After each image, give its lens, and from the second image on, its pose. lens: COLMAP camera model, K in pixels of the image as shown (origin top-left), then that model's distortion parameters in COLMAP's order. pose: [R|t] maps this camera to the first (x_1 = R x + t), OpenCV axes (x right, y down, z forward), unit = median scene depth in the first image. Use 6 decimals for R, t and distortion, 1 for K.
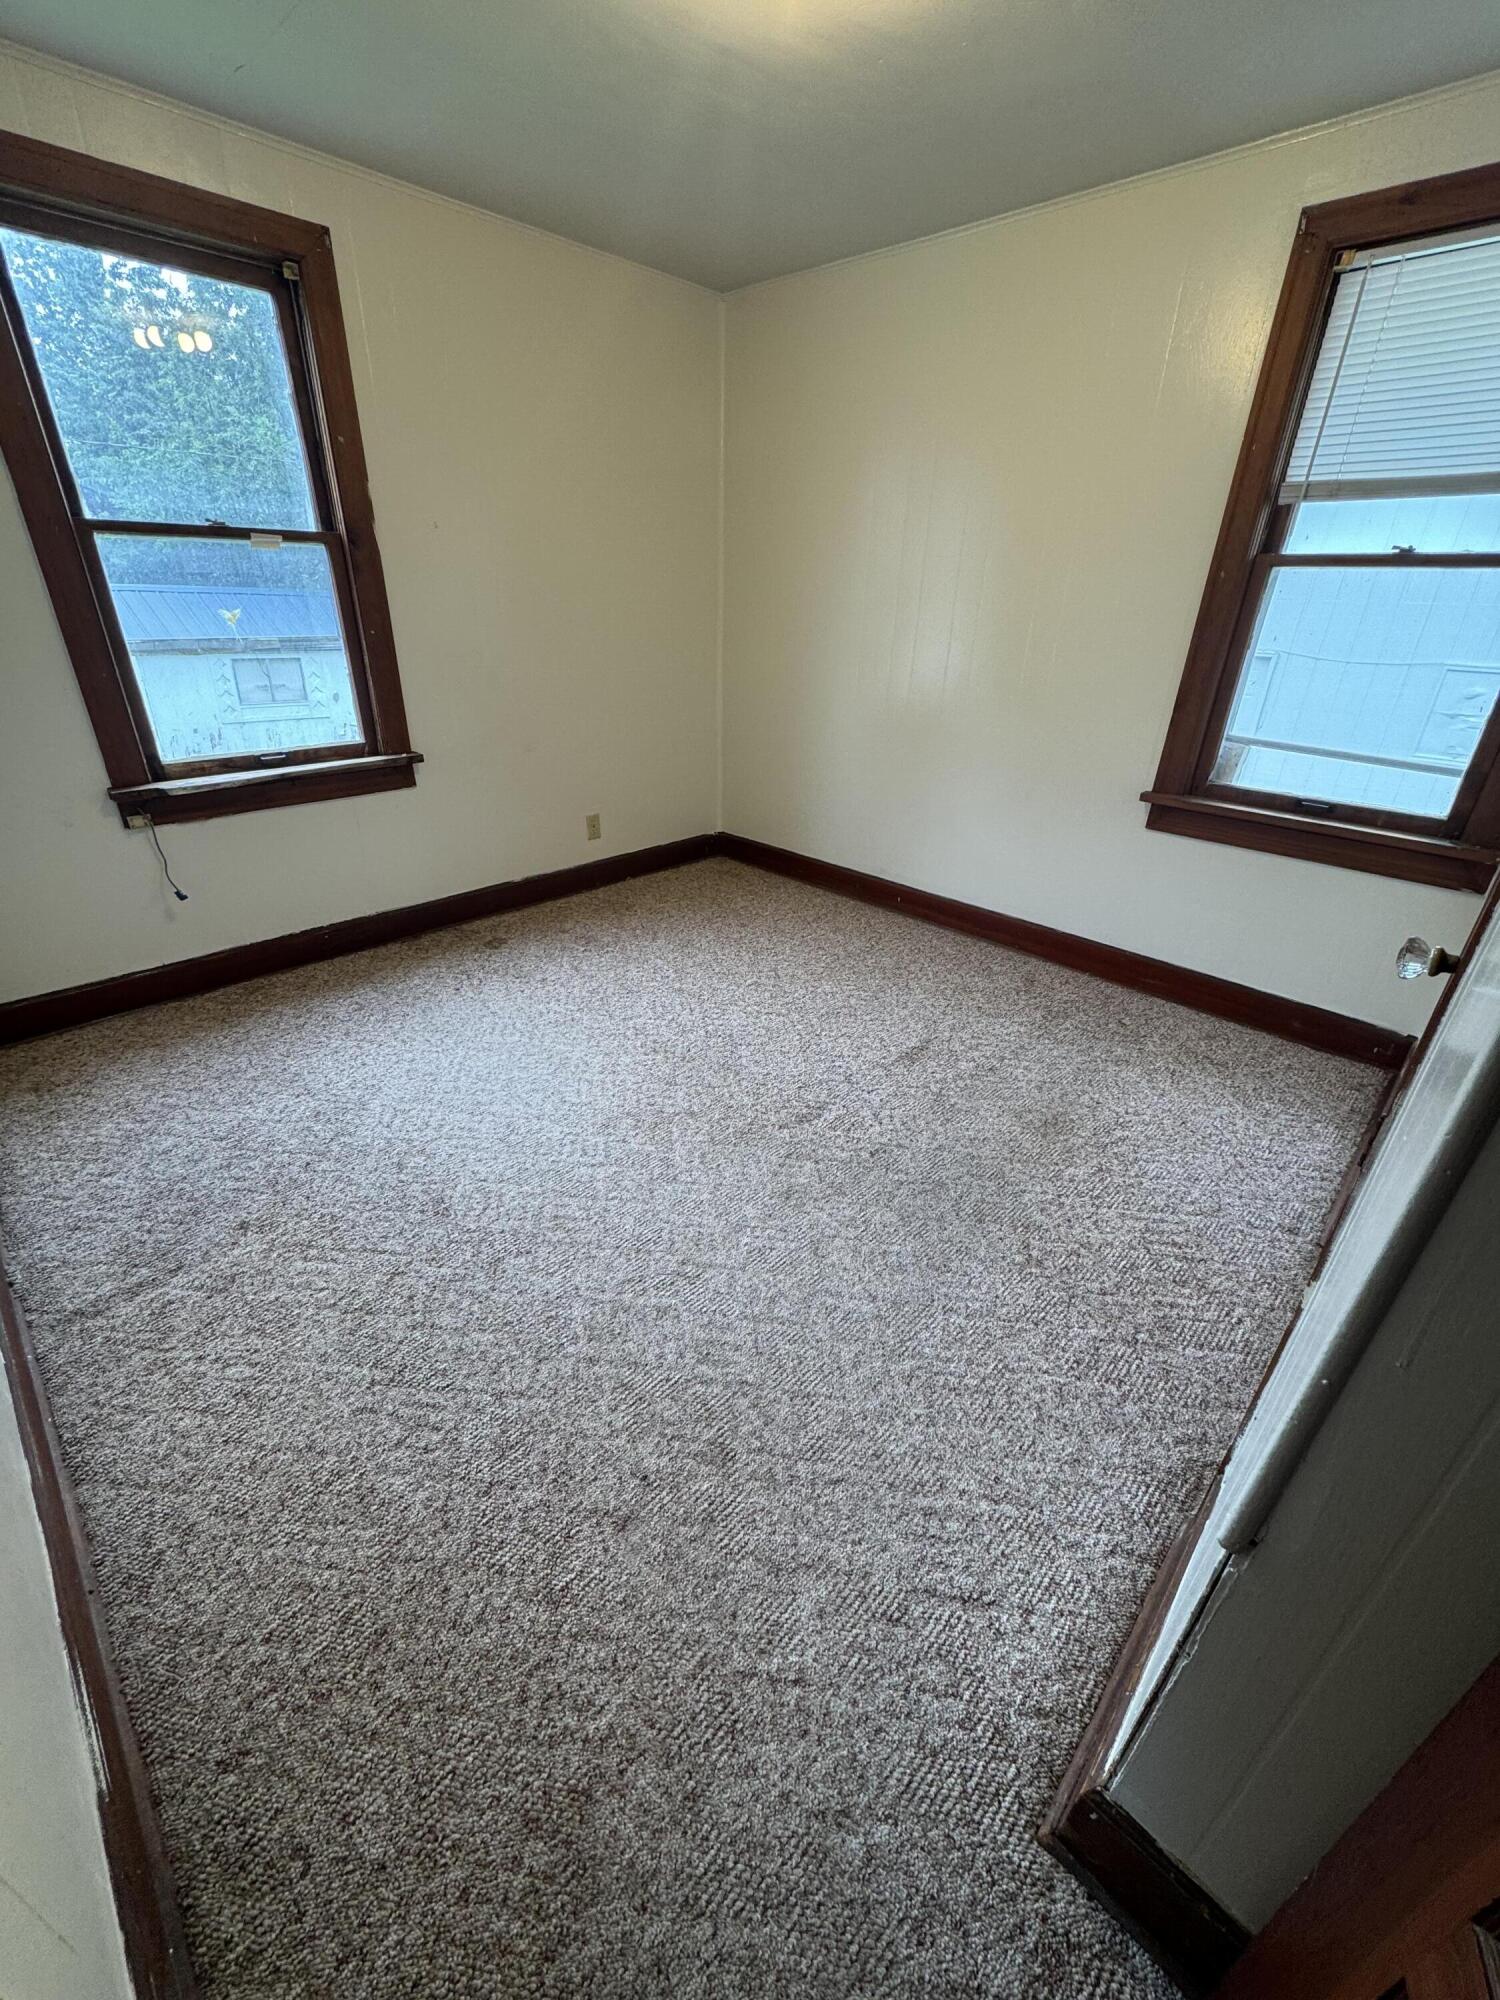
lens RADIAL K [[795.7, 0, 747.1], [0, 795.7, 999.1], [0, 0, 1]] dist [-0.004624, 0.000753]
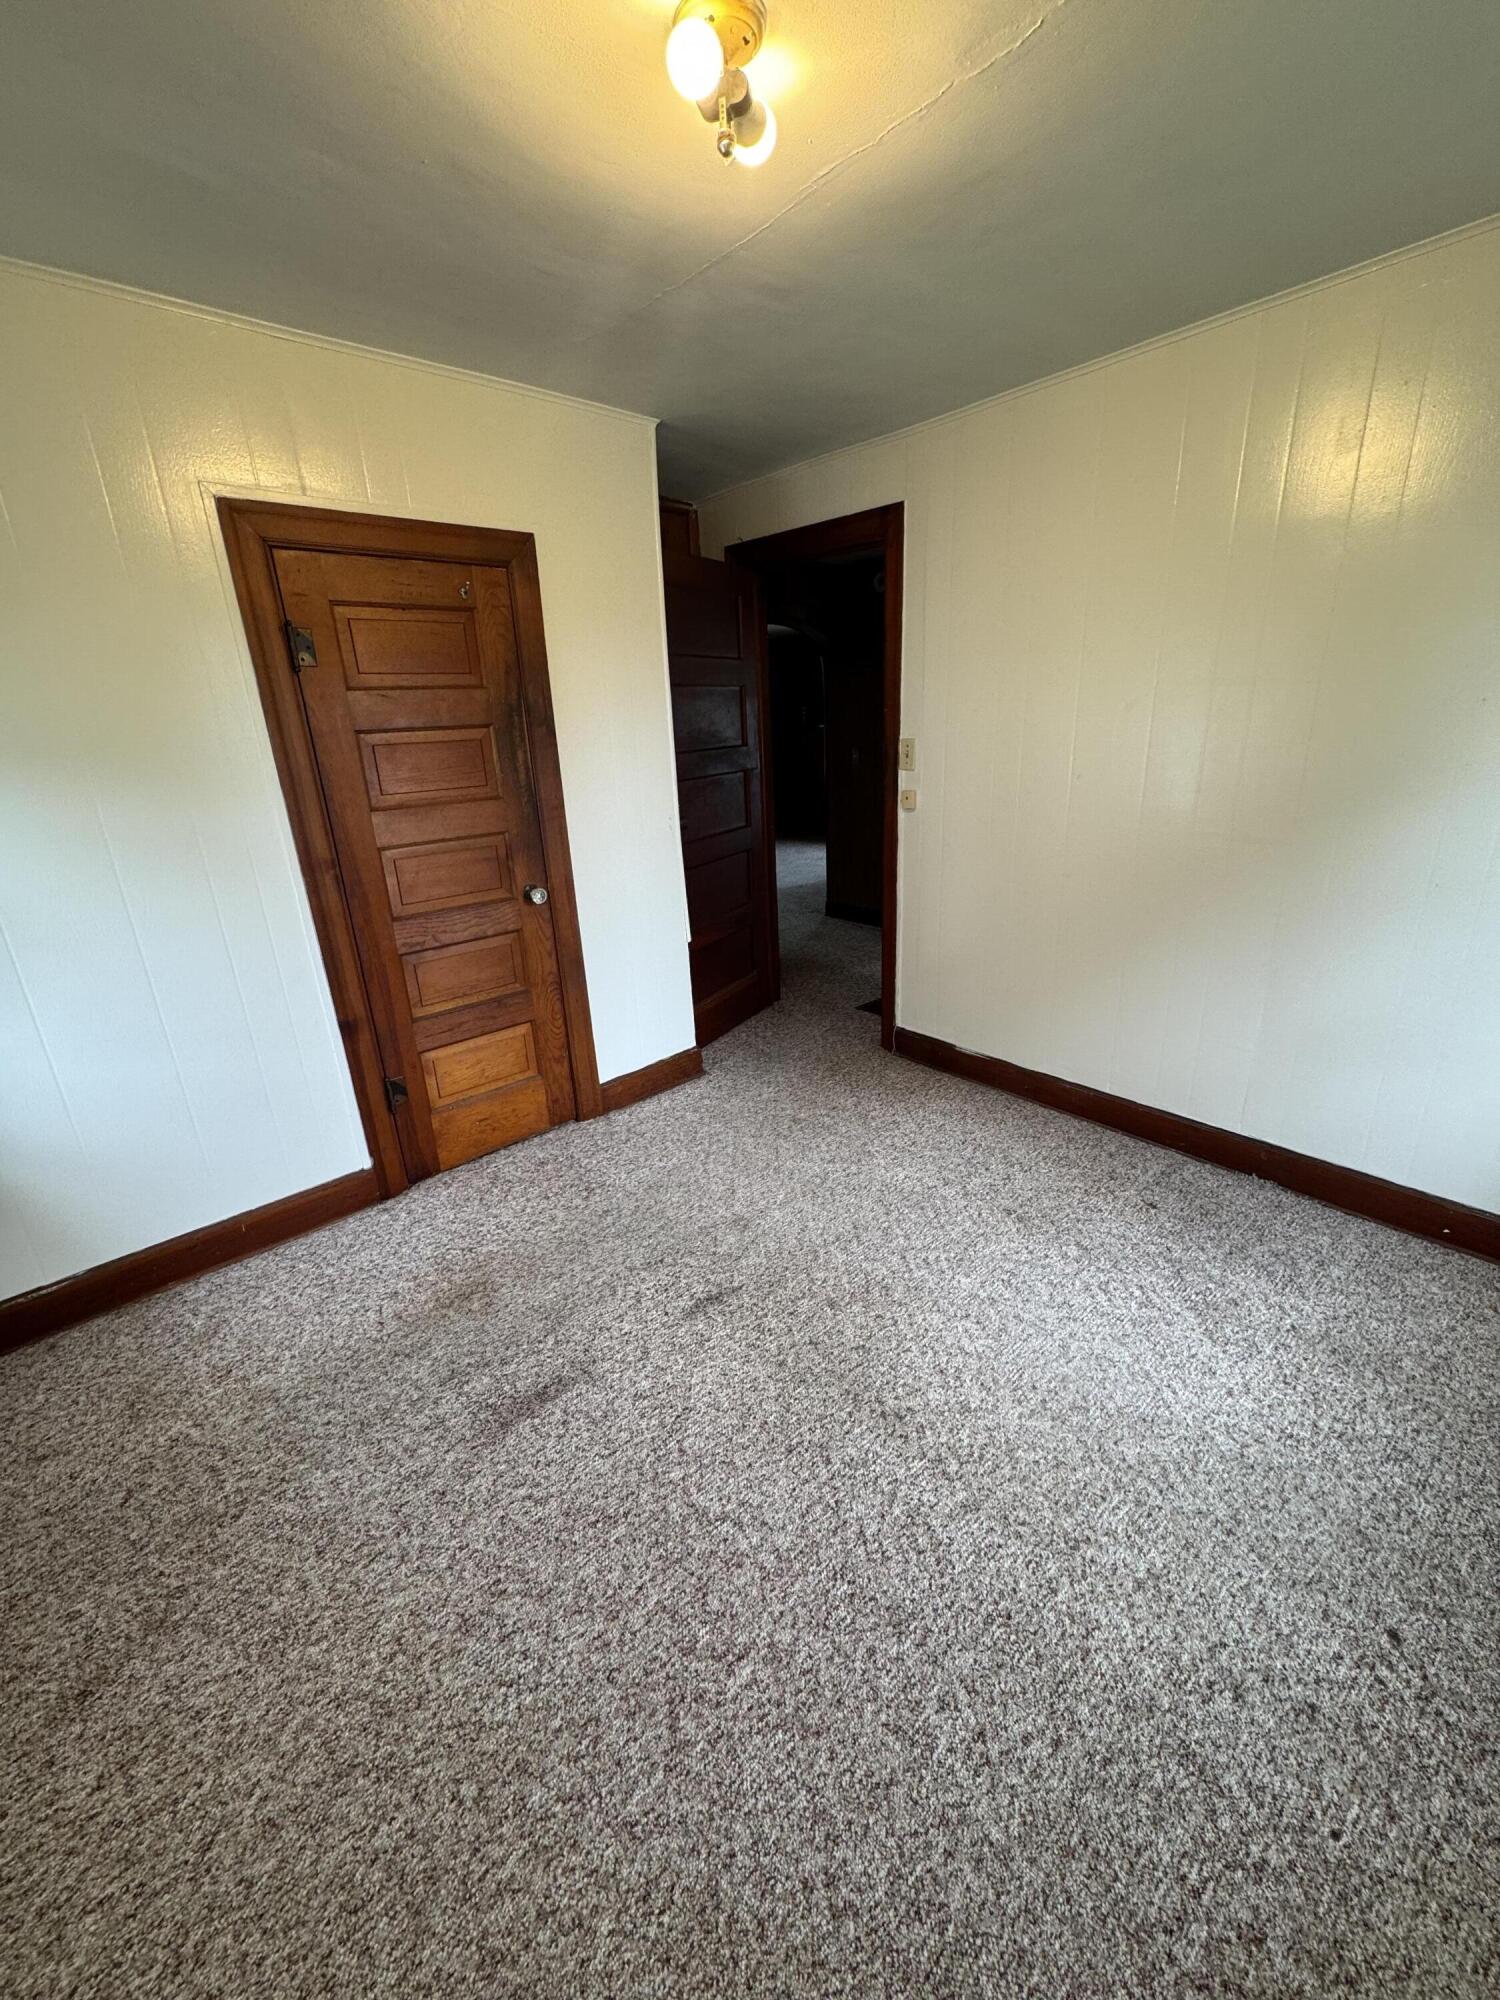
lens RADIAL K [[795.7, 0, 751.2], [0, 795.7, 994.6], [0, 0, 1]] dist [-0.004624, 0.000753]
pose [[-0.997519, -0.006831, 0.070059, -0.038254], [0.045903, 0.691425, 0.720989, -0.801889], [-0.053366, 0.722416, -0.689396, 1.411297]]
